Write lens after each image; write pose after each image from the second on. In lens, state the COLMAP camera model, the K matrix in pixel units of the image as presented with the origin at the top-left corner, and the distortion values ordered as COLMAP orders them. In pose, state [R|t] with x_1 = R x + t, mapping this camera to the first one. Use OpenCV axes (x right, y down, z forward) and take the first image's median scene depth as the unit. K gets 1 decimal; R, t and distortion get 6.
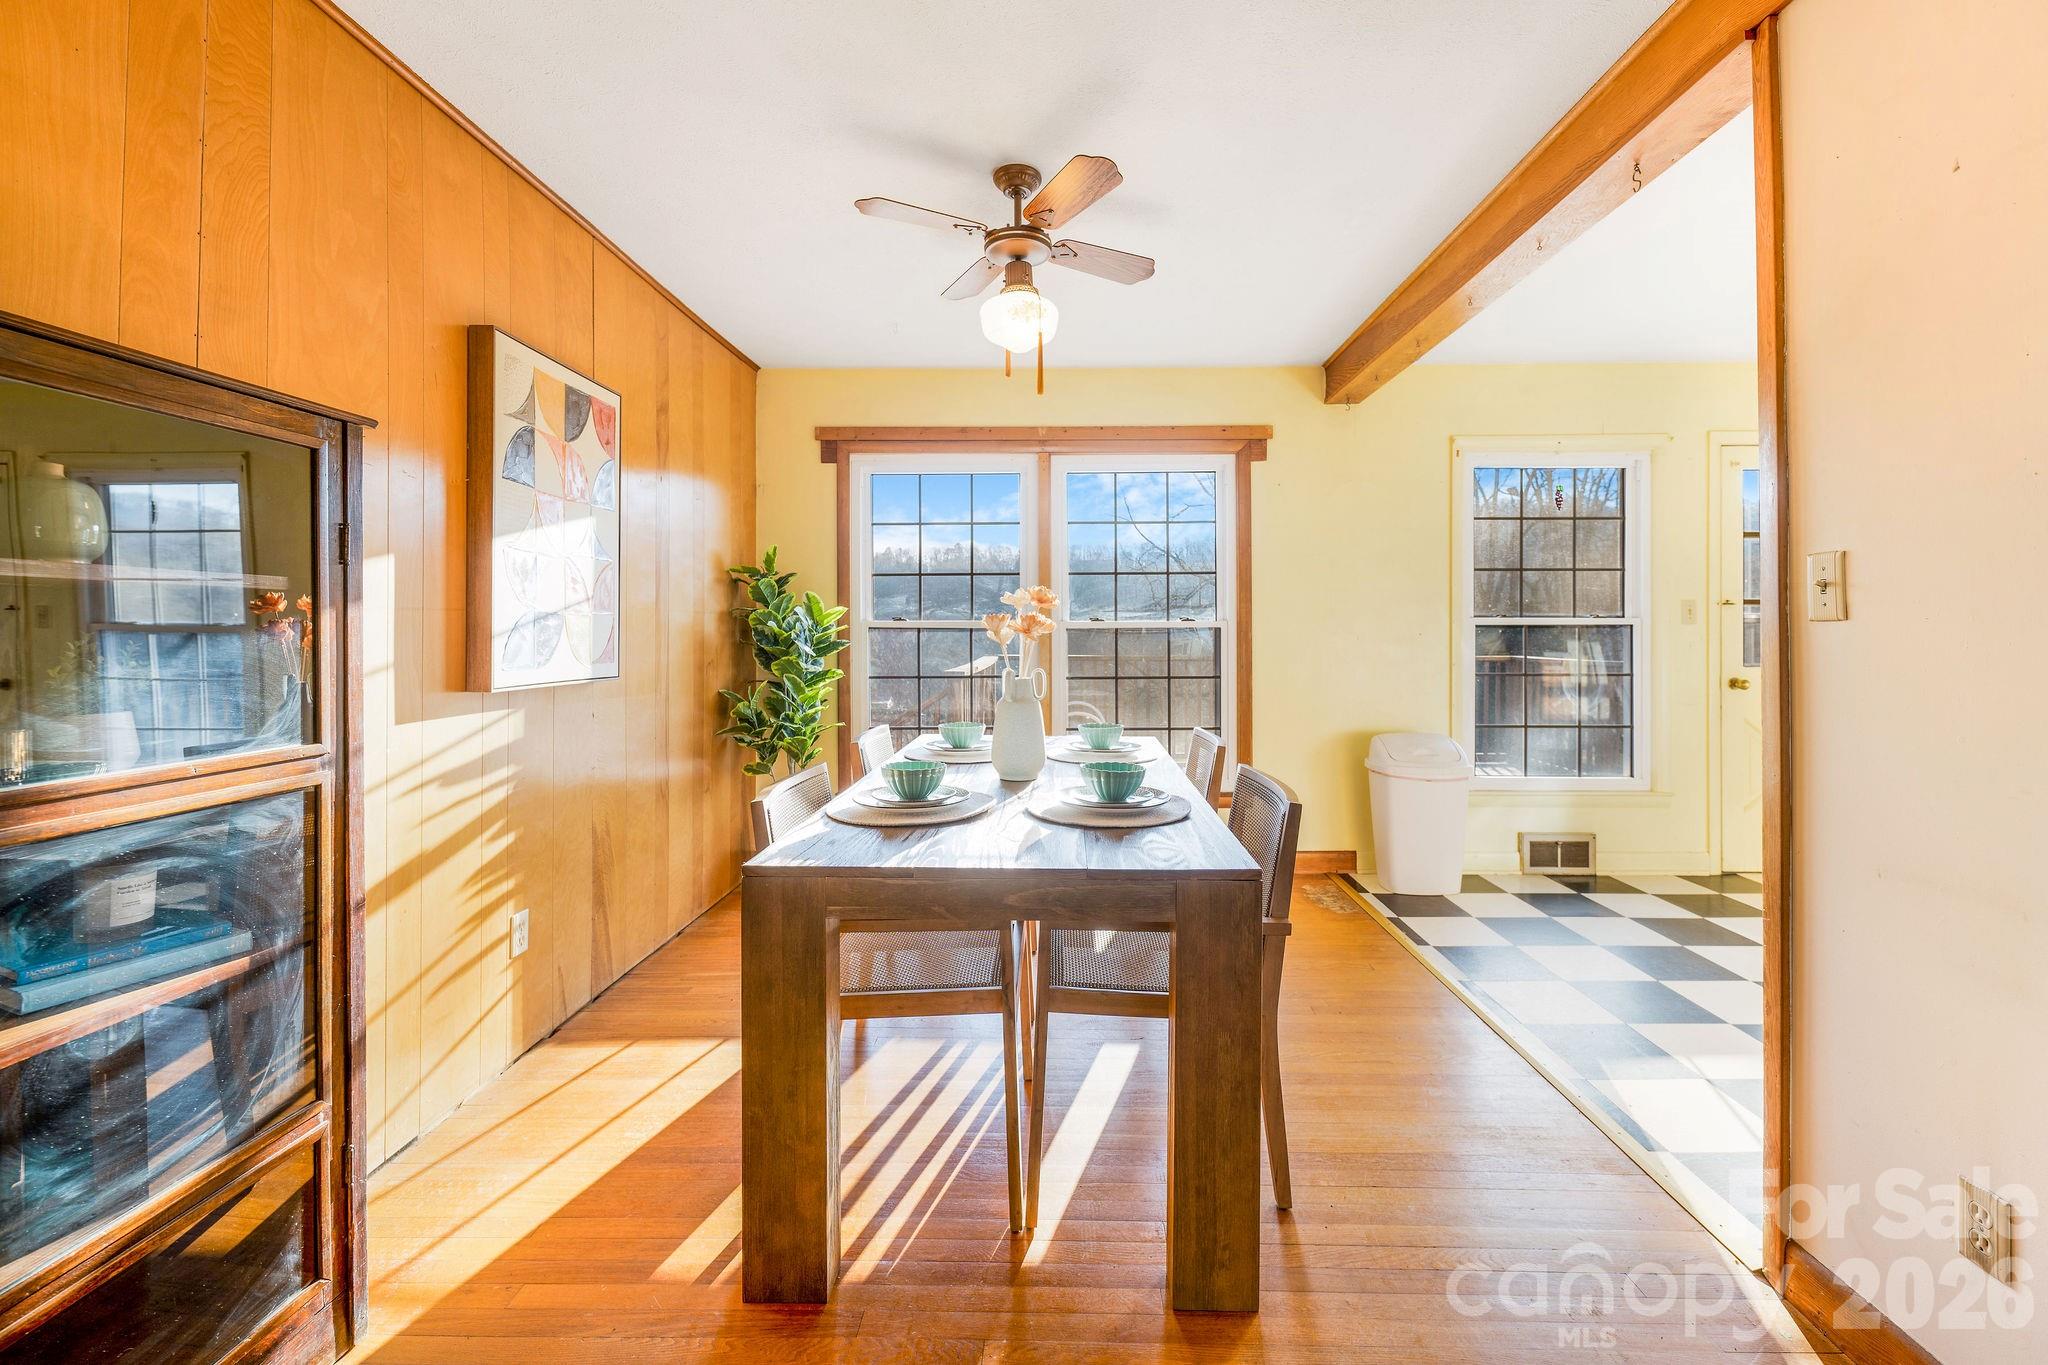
lens RADIAL K [[836.8, 0, 1057.5], [0, 836.8, 631.3], [0, 0, 1]] dist [0.000221, -0.006309]
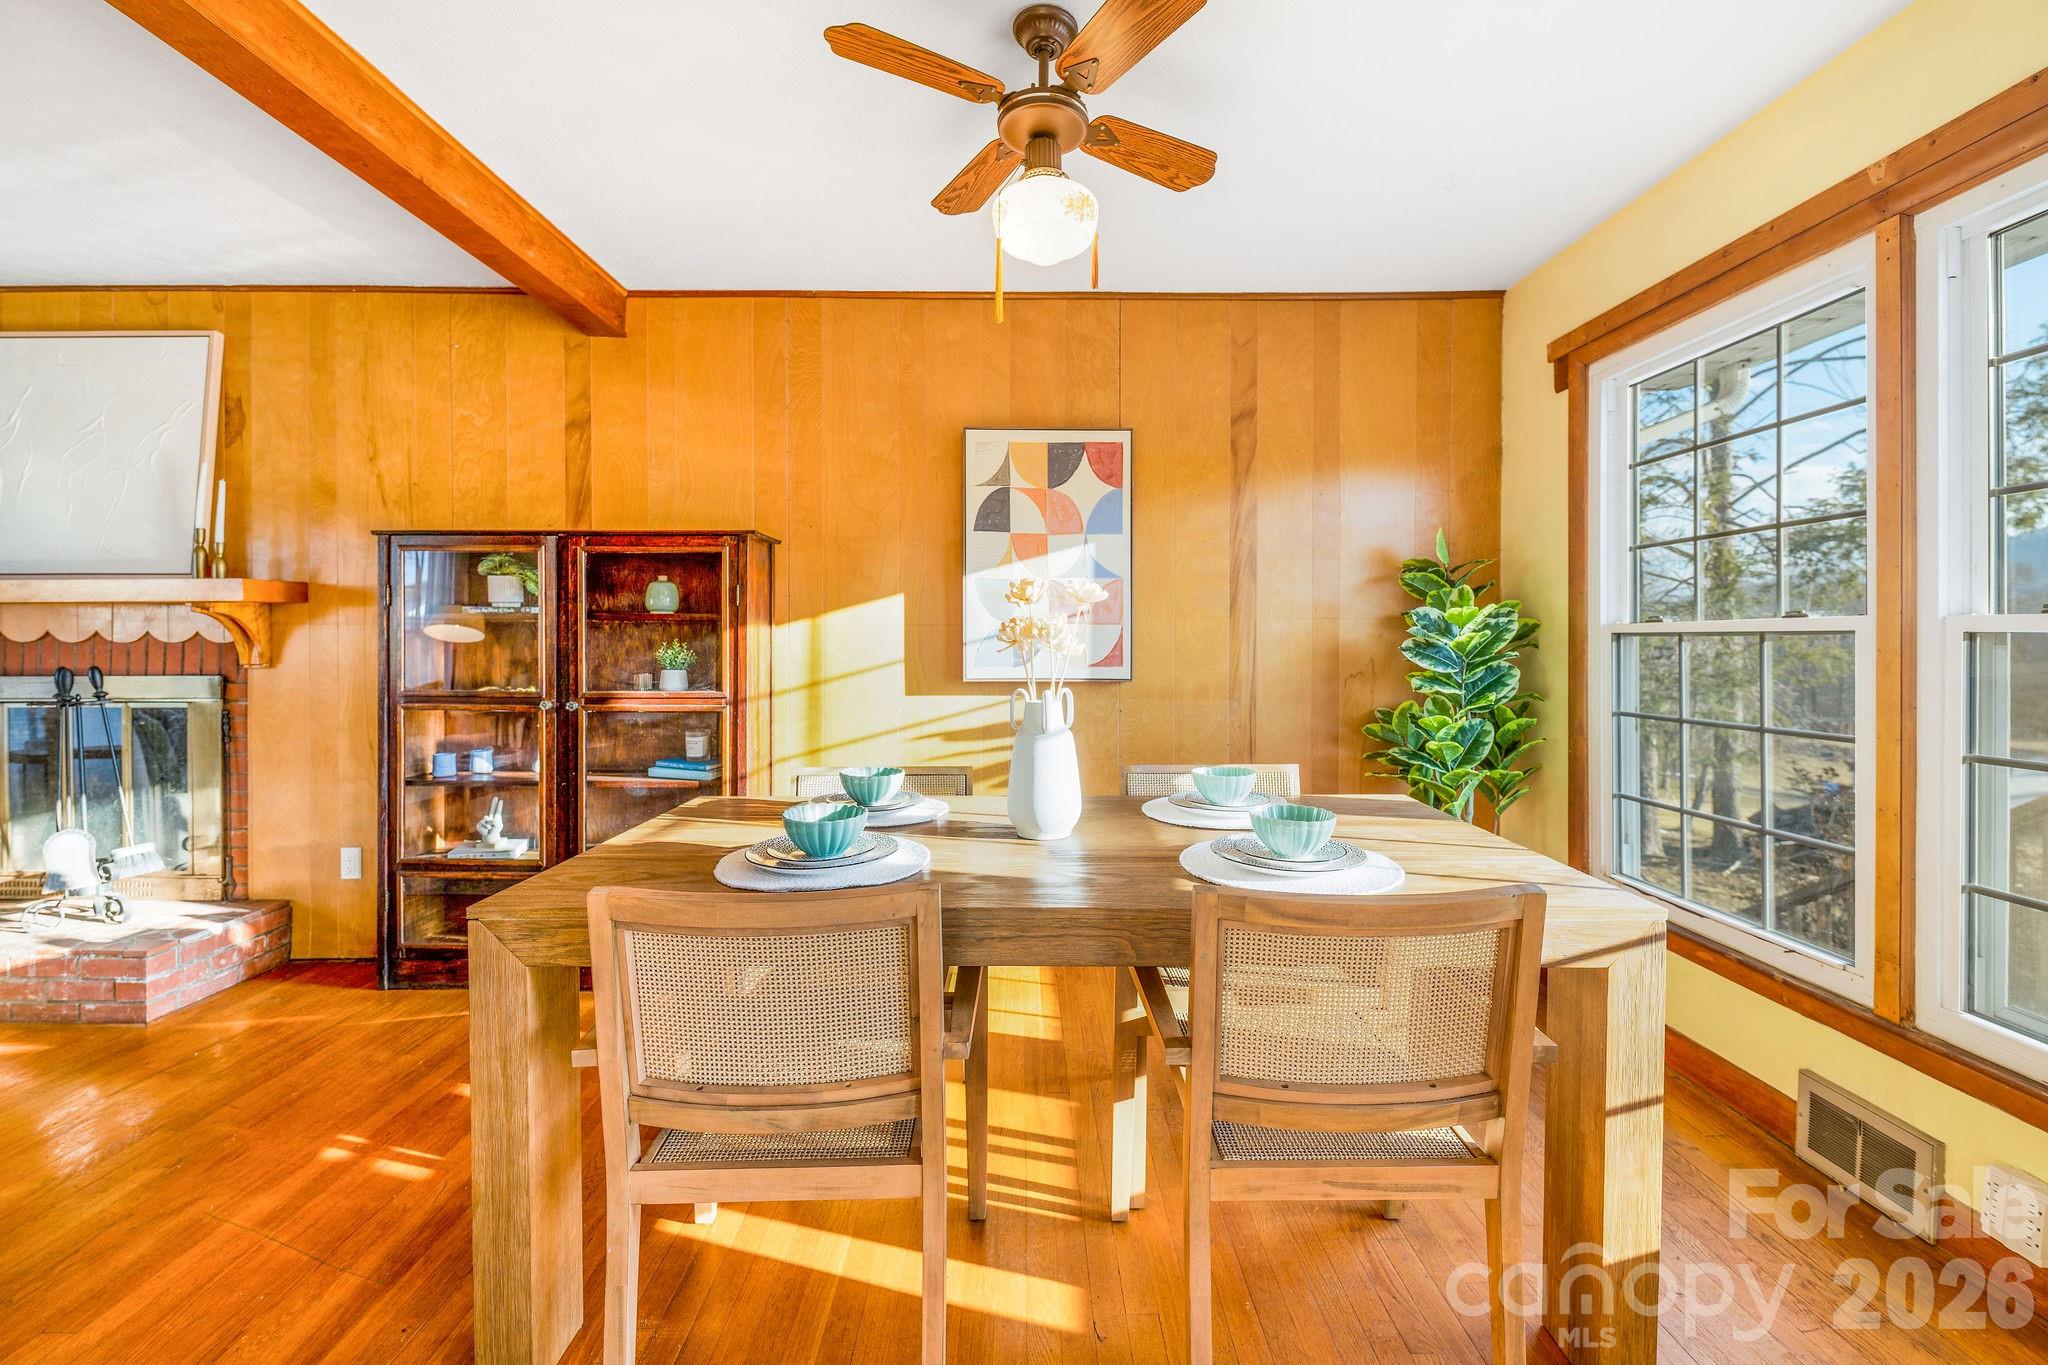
lens RADIAL K [[842.7, 0, 1028.5], [0, 842.7, 648.5], [0, 0, 1]] dist [0.000781, -0.000808]
pose [[0.015593, 0.007427, -0.999851, 0.682592], [-0.001789, 0.999971, 0.007400, 0.004736], [0.999877, 0.001674, 0.015606, 0.946883]]
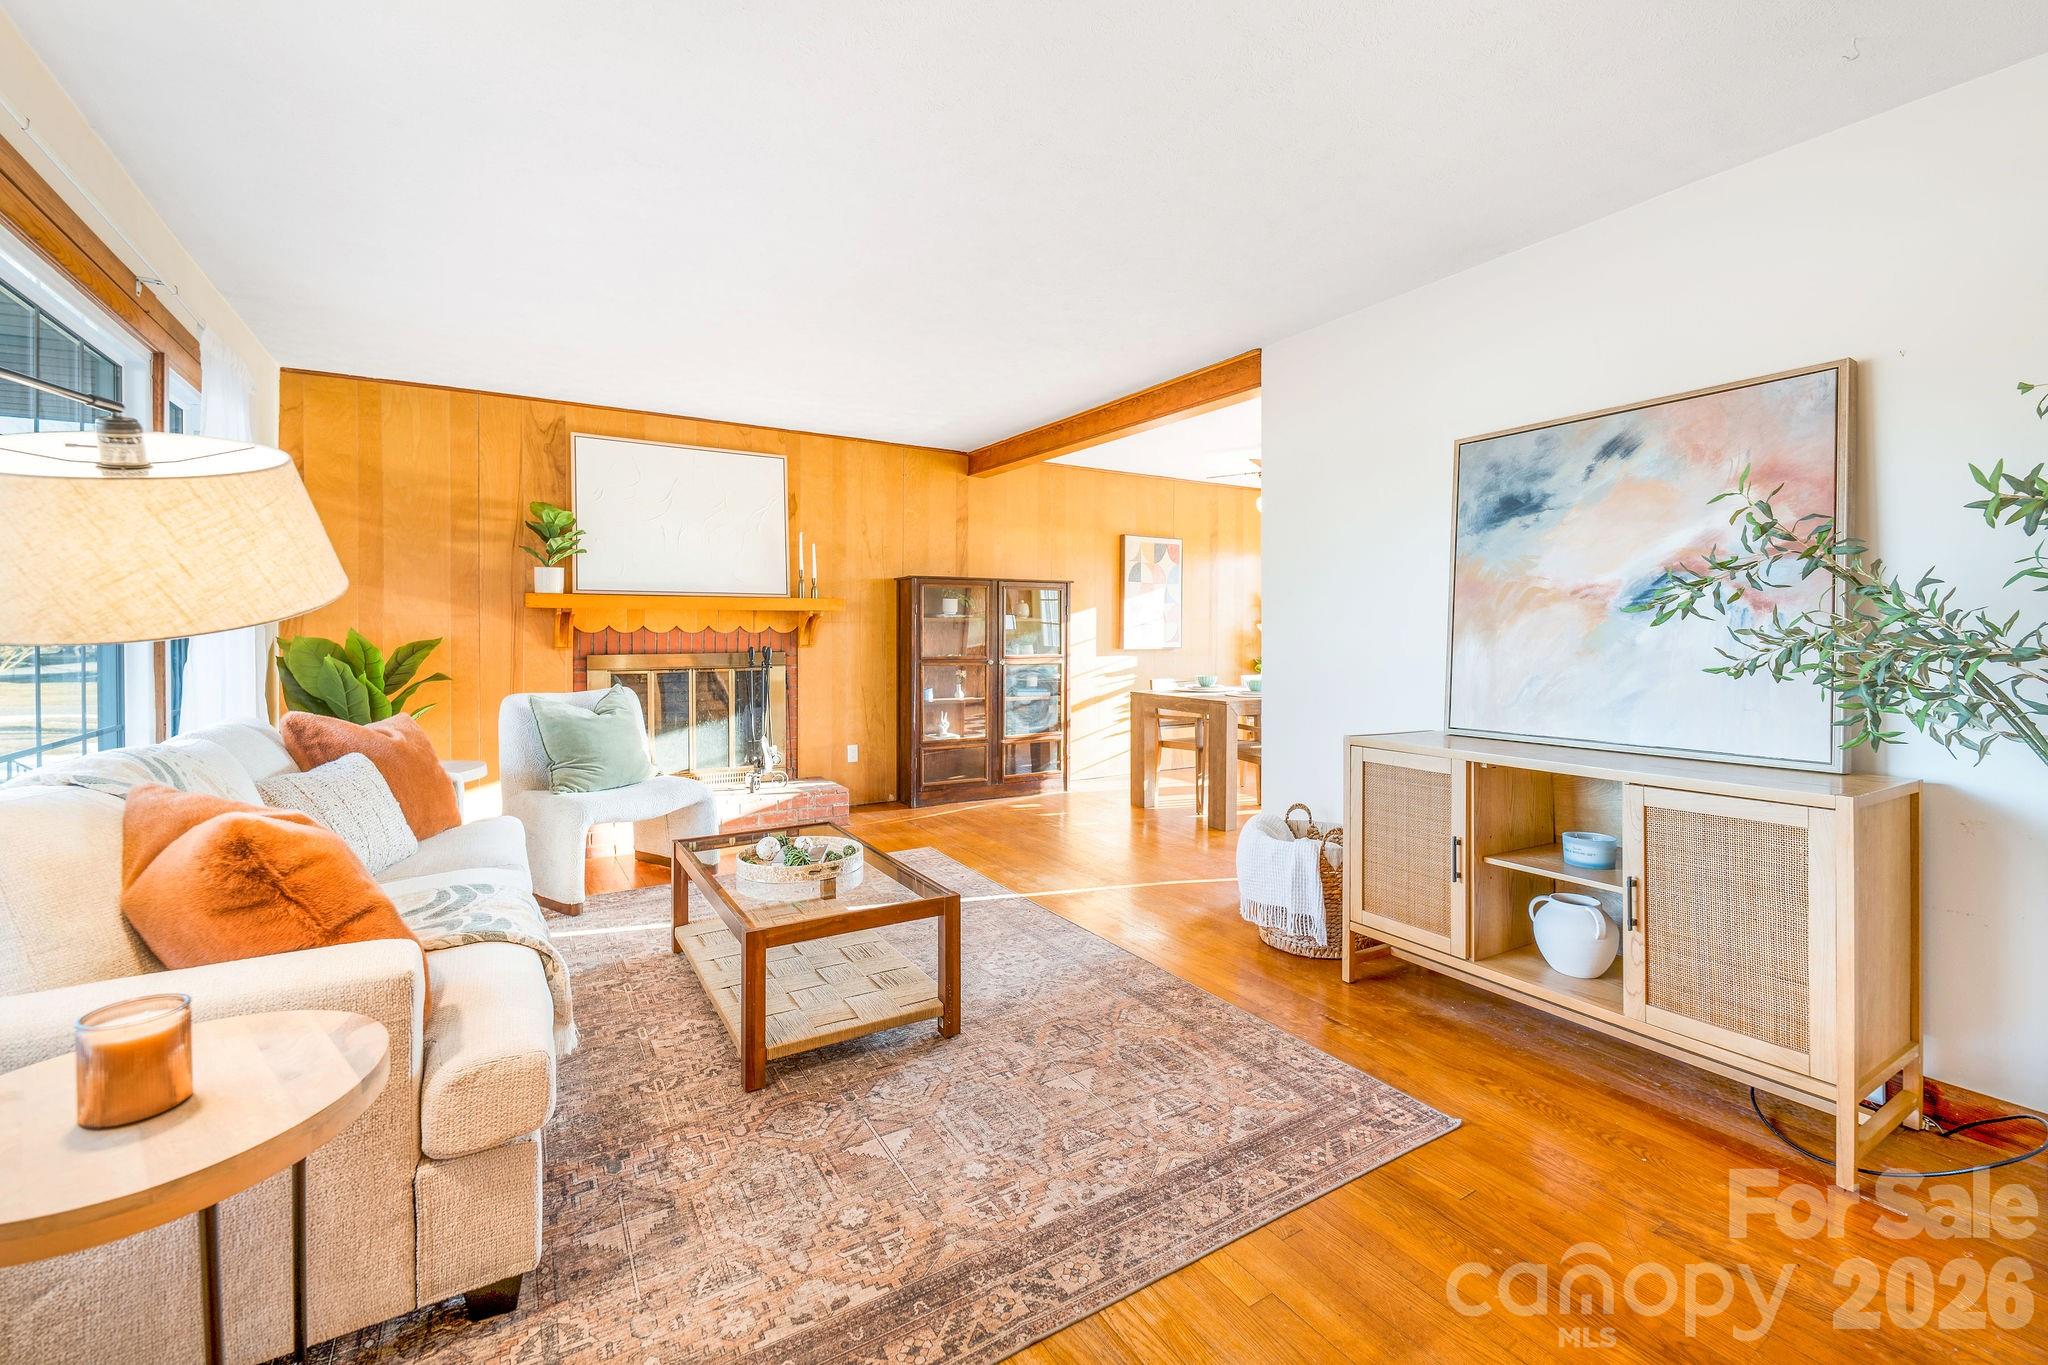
lens RADIAL K [[855.2, 0, 1031.2], [0, 855.2, 634.2], [0, 0, 1]] dist [0.004977, -0.000346]
pose [[0.531645, 0.002492, -0.846964, 1.662182], [0.001355, 0.999992, 0.003793, 0.003777], [0.846966, -0.003164, 0.531637, -0.912289]]
